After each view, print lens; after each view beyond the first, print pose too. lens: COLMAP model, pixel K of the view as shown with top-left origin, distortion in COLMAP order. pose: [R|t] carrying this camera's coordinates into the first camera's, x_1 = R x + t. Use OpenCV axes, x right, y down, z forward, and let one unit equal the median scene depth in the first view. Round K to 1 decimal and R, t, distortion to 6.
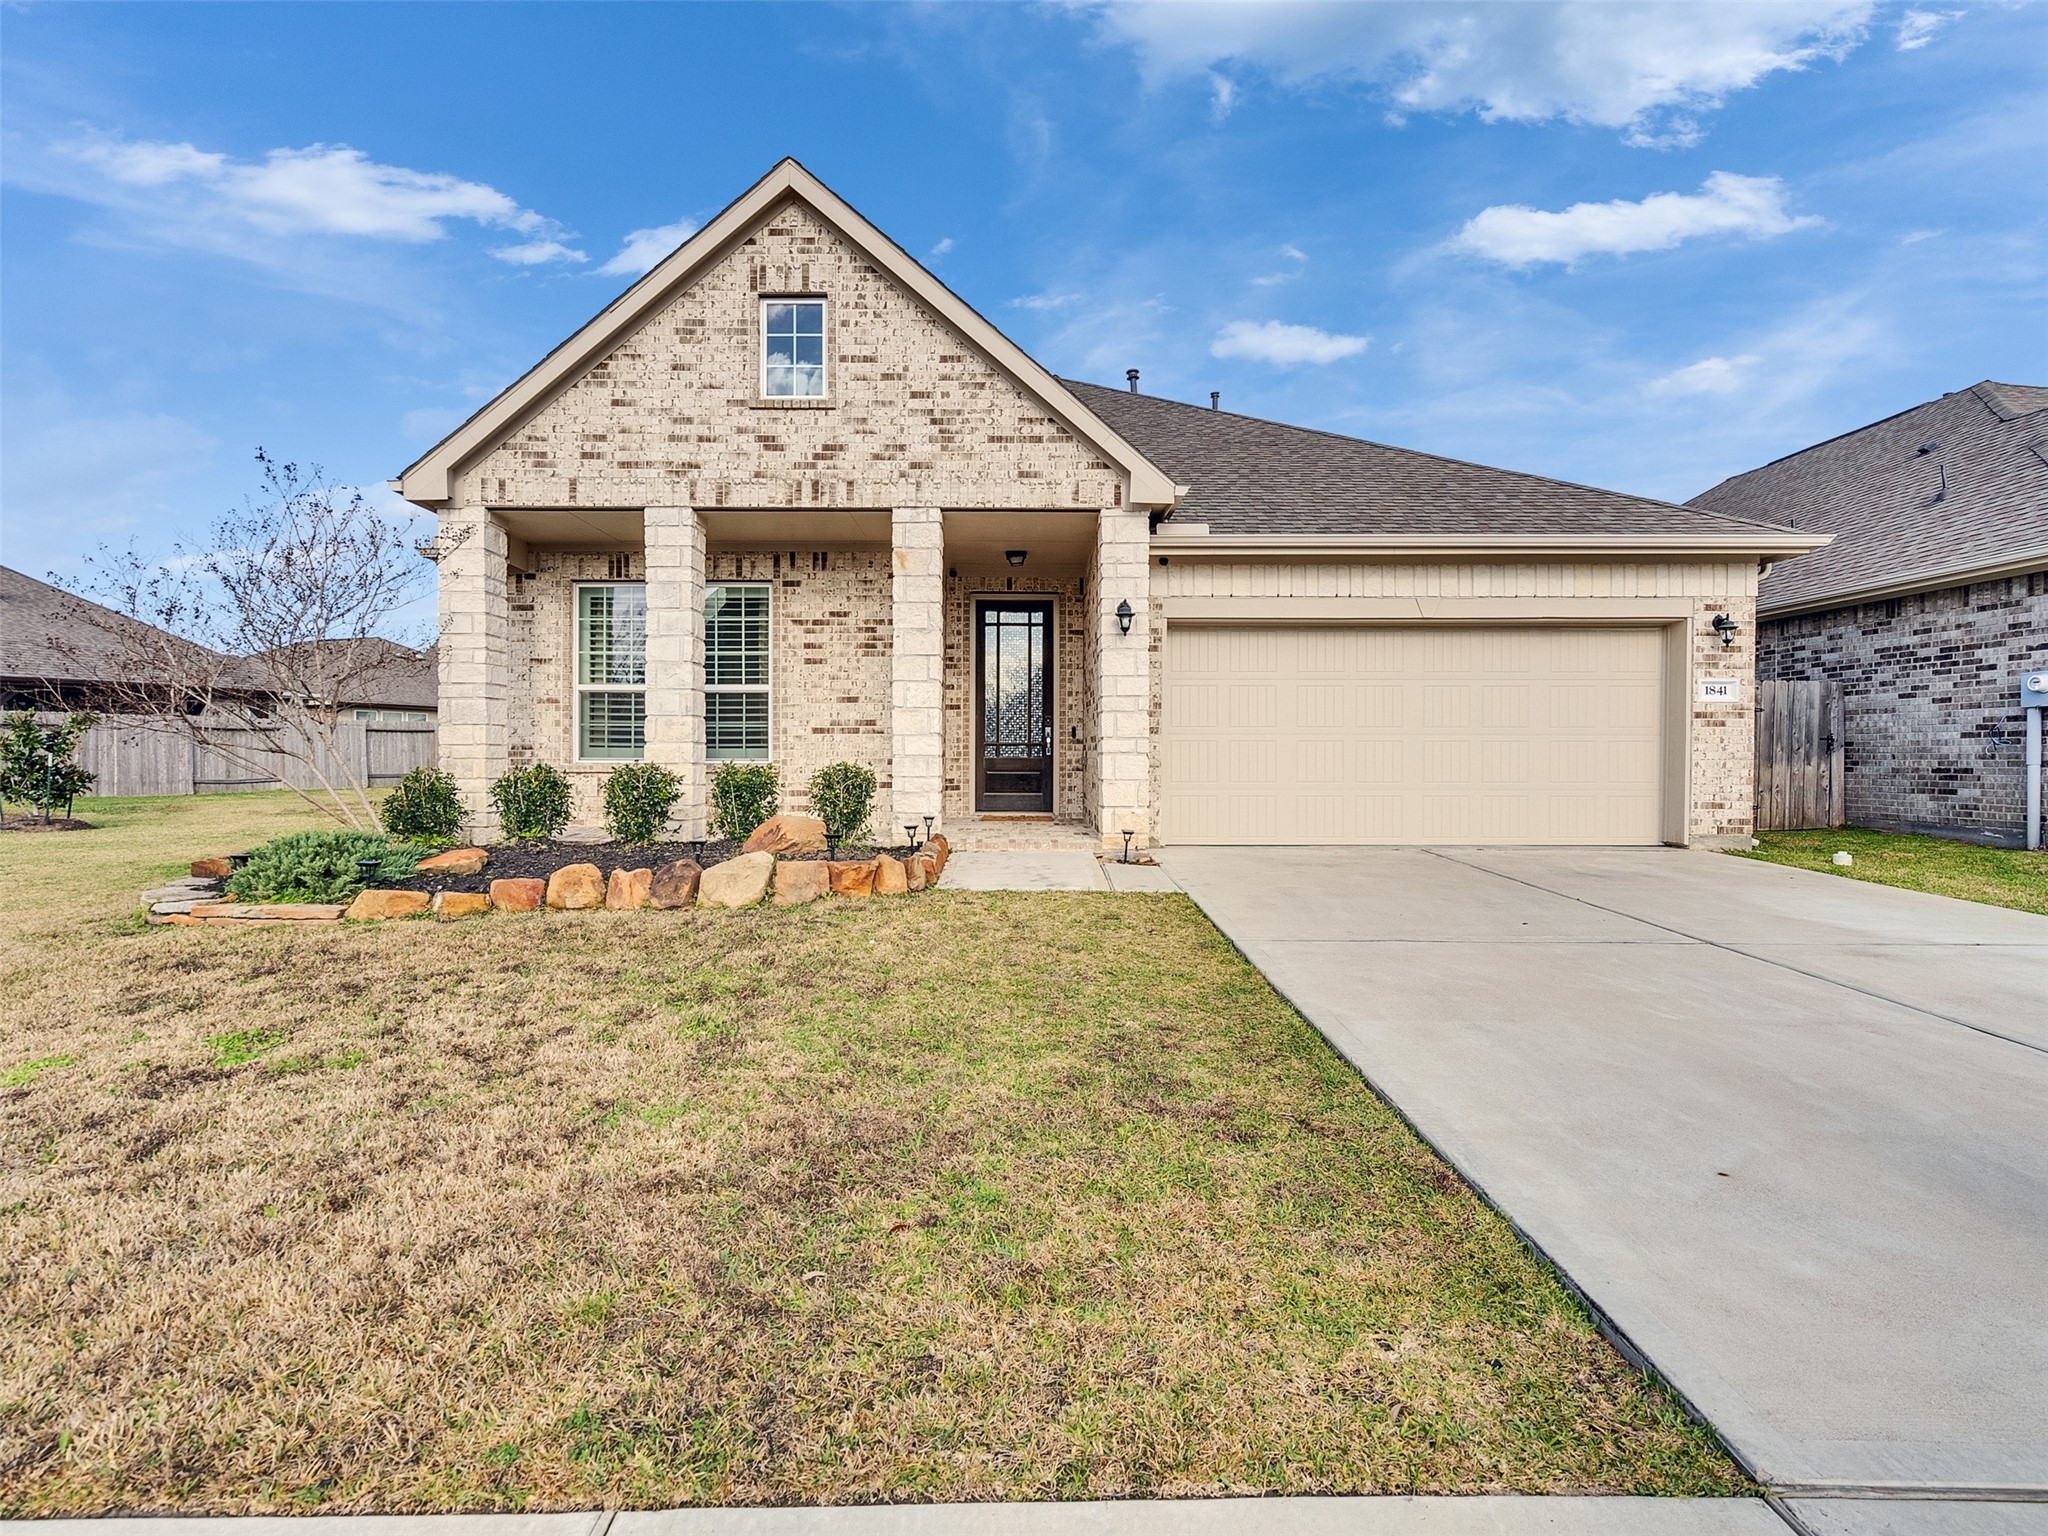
lens RADIAL K [[1045.0, 0, 1012.9], [0, 1045.0, 764.2], [0, 0, 1]] dist [-0.003962, 0.002102]
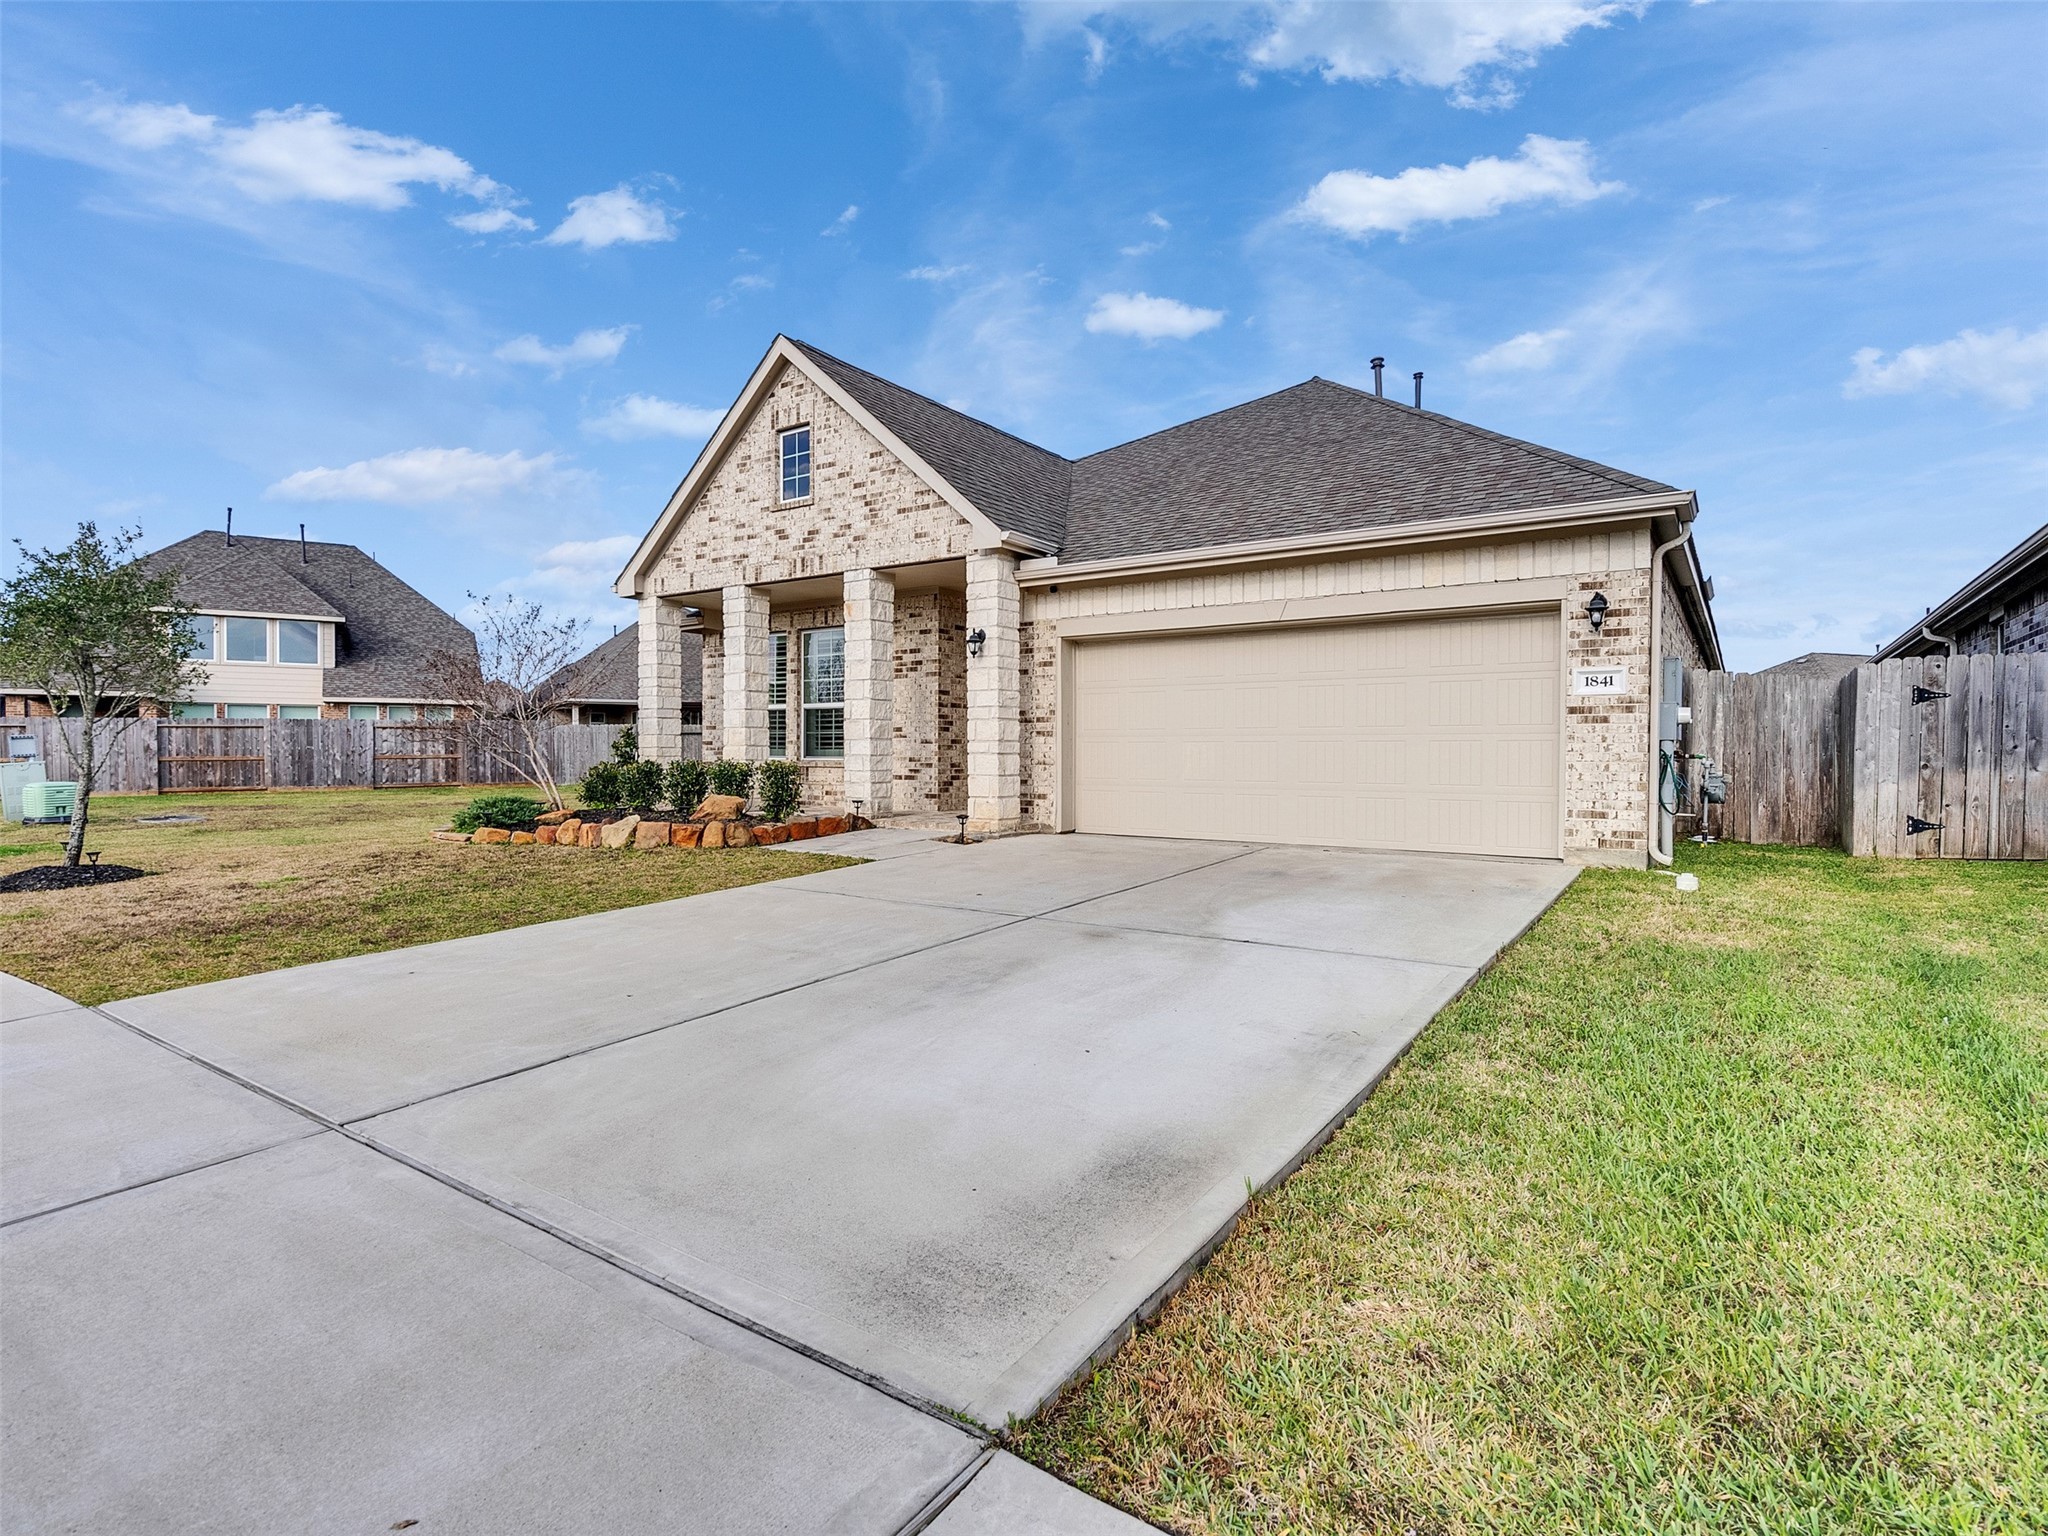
lens RADIAL K [[1045.0, 0, 1017.7], [0, 1045.0, 765.7], [0, 0, 1]] dist [-0.003962, 0.002102]
pose [[0.820360, 0.007634, -0.571796, 0.844046], [-0.006435, 0.999971, 0.004119, -0.001370], [0.571811, 0.000300, 0.820386, 0.019369]]
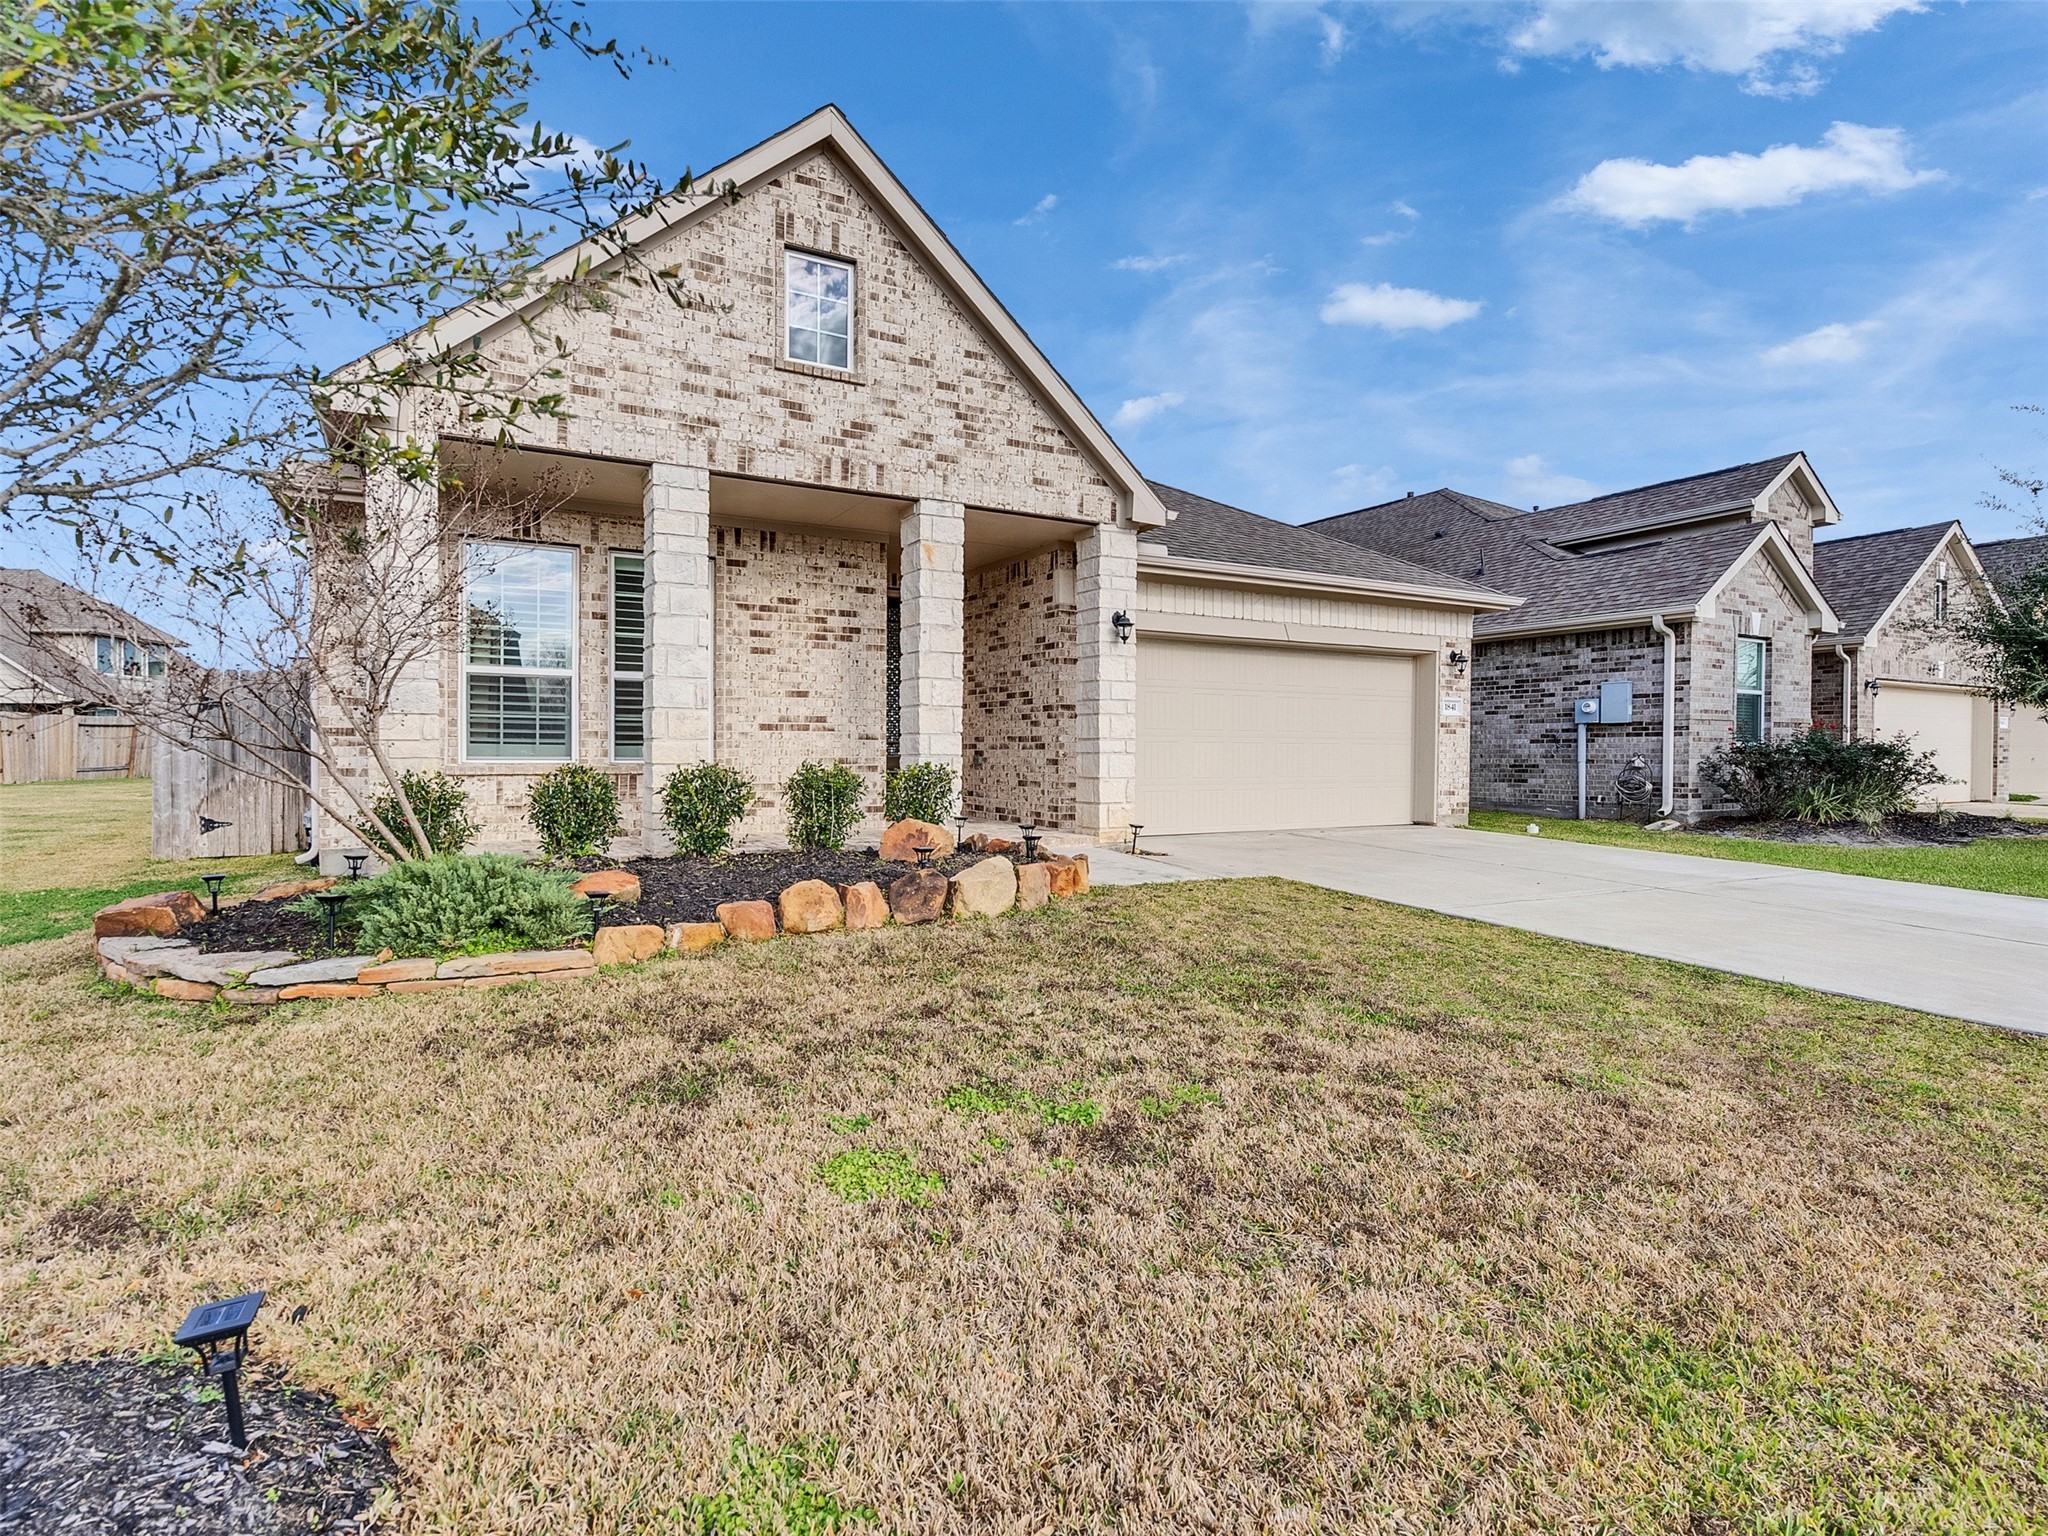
lens RADIAL K [[1045.0, 0, 1012.9], [0, 1045.0, 764.1], [0, 0, 1]] dist [-0.003962, 0.002102]
pose [[0.872584, -0.003157, 0.488454, -0.512574], [0.001802, 0.999993, 0.003244, -0.002910], [-0.488461, -0.001950, 0.872584, 0.115444]]
